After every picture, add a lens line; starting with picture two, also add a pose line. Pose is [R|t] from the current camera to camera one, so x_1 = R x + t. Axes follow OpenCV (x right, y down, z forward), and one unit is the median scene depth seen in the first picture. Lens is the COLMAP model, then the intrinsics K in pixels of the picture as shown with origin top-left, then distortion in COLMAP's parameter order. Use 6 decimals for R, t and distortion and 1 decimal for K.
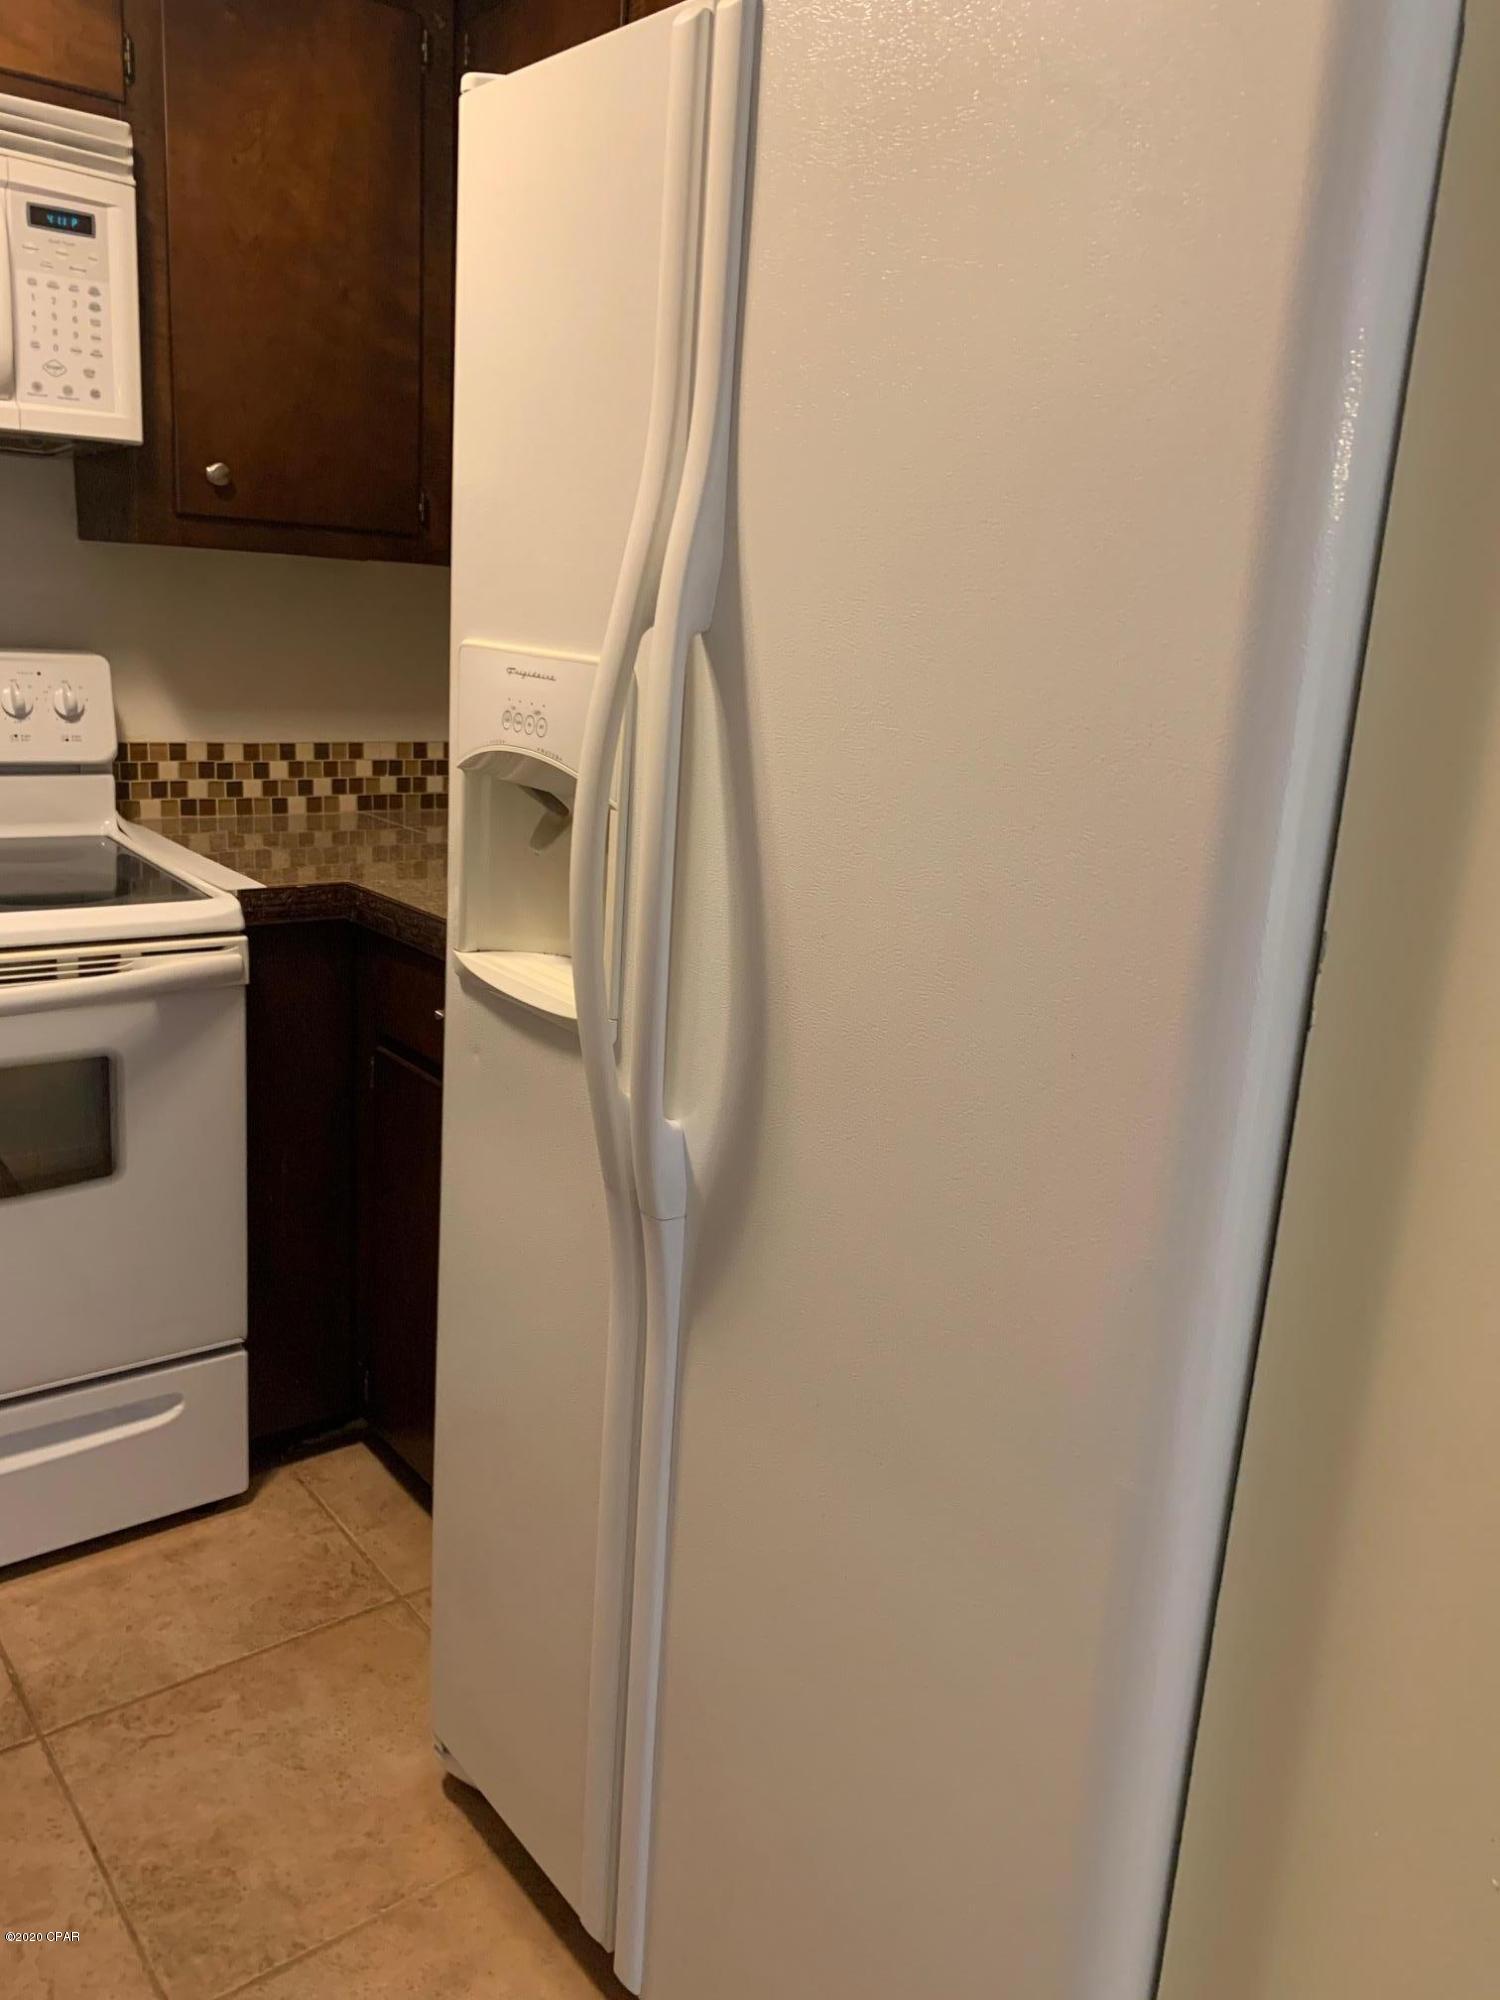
lens RADIAL K [[1507.1, 0, 751.3], [0, 1507.1, 981.8], [0, 0, 1]] dist [-0.008105, 0.003664]
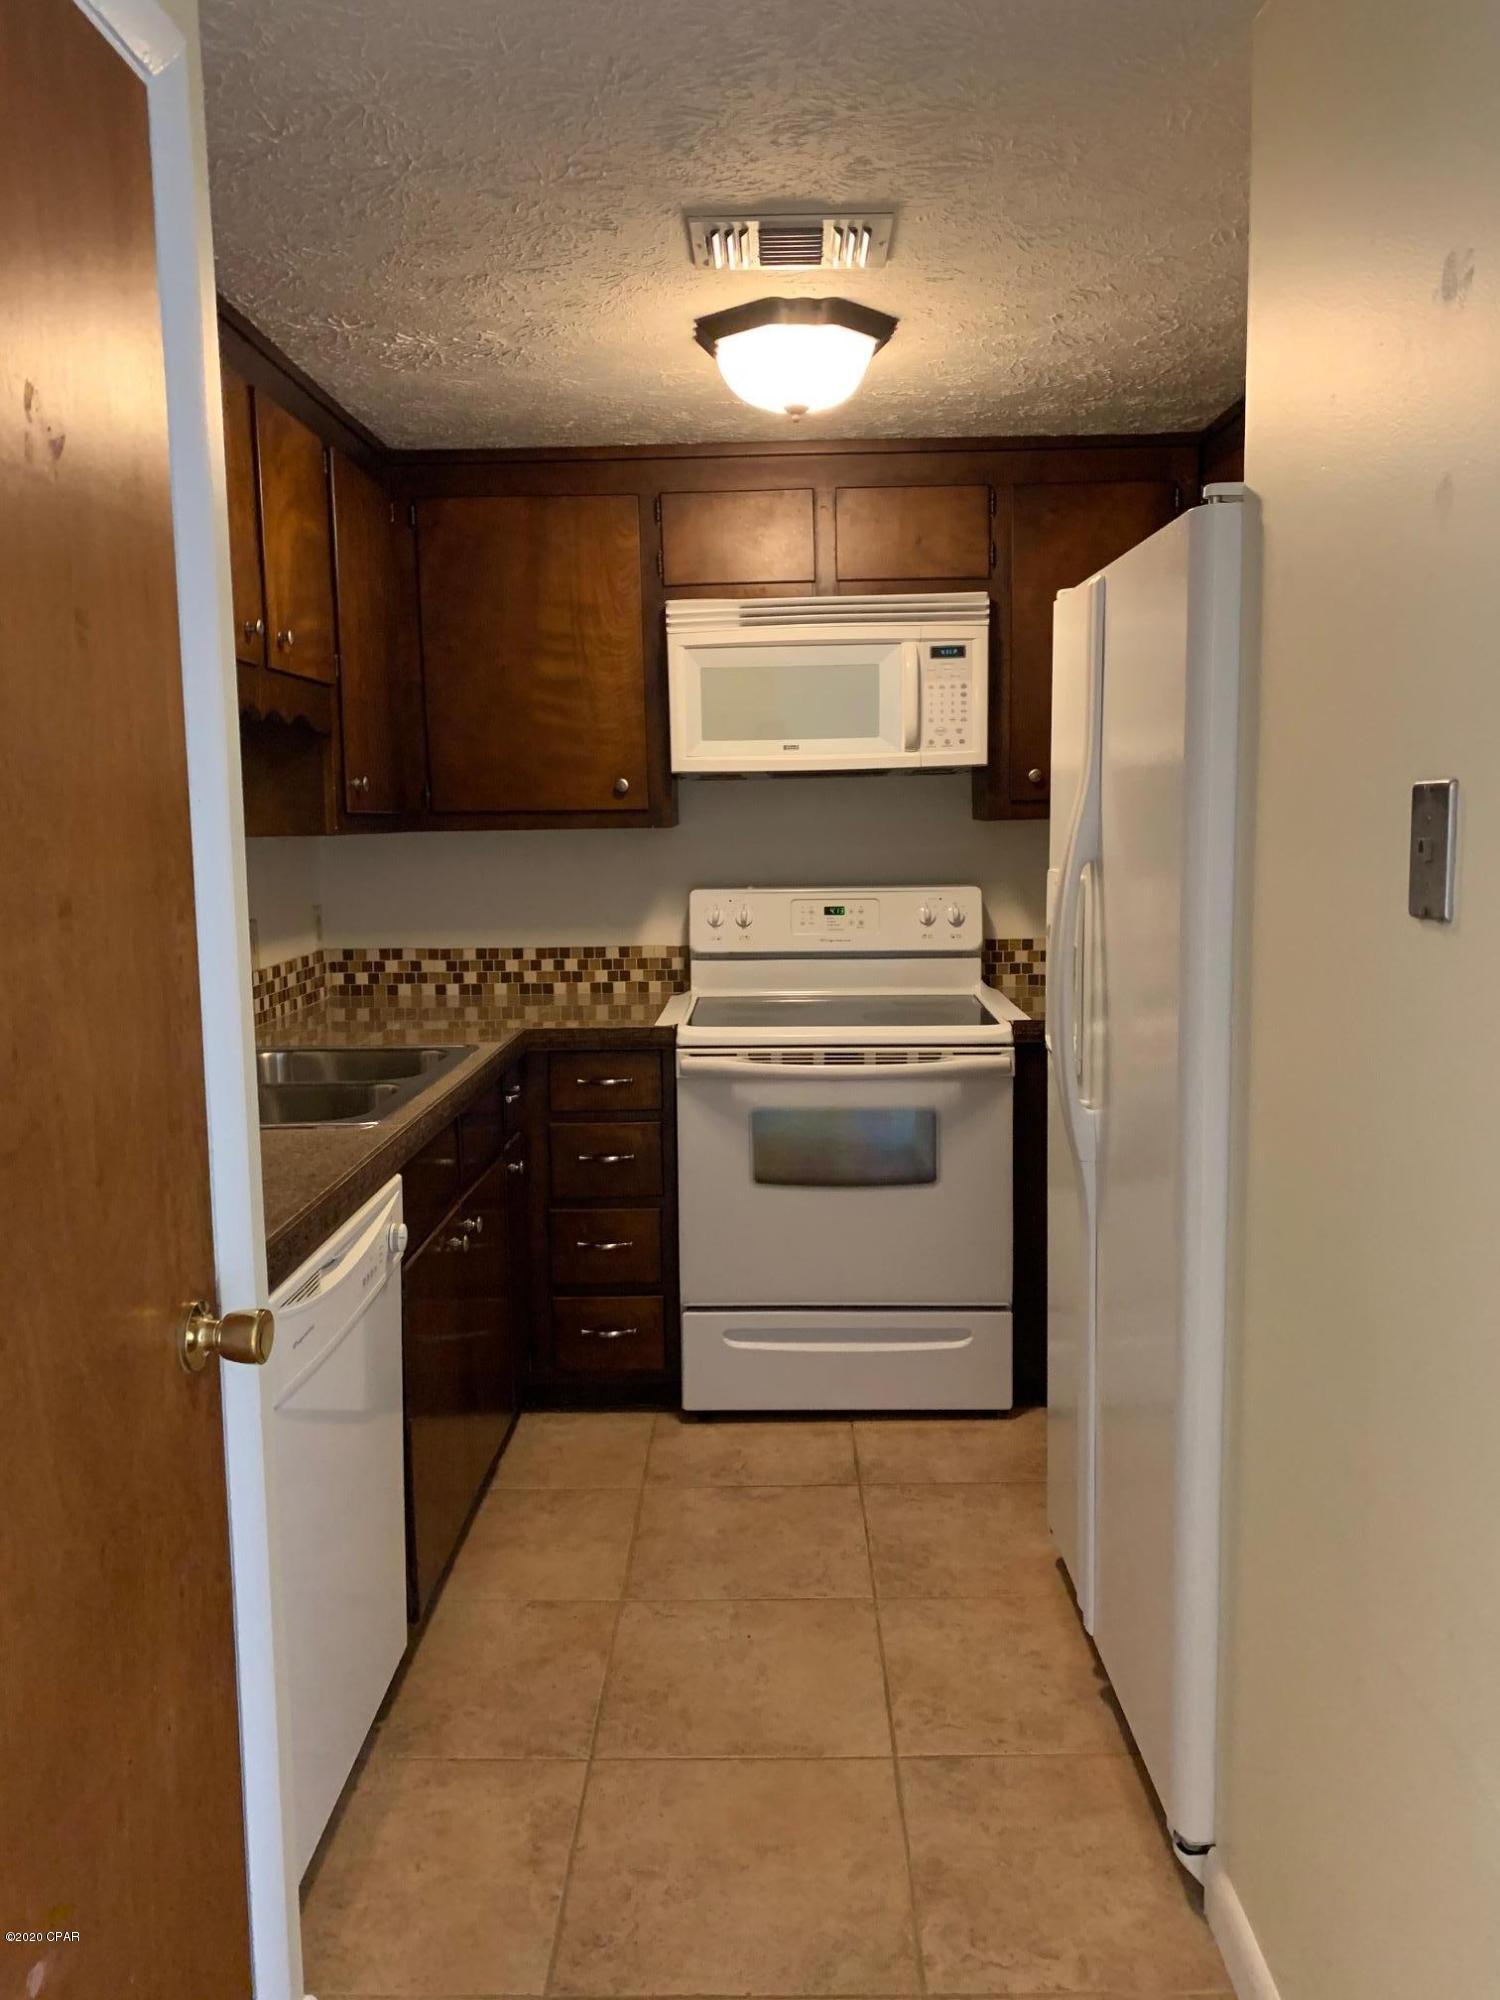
lens RADIAL K [[1507.1, 0, 751.3], [0, 1507.1, 981.8], [0, 0, 1]] dist [-0.008105, 0.003664]
pose [[0.765176, -0.006768, -0.643785, 0.519456], [-0.089356, 0.989151, -0.116603, 0.119404], [0.637590, 0.146748, 0.756270, -0.462848]]
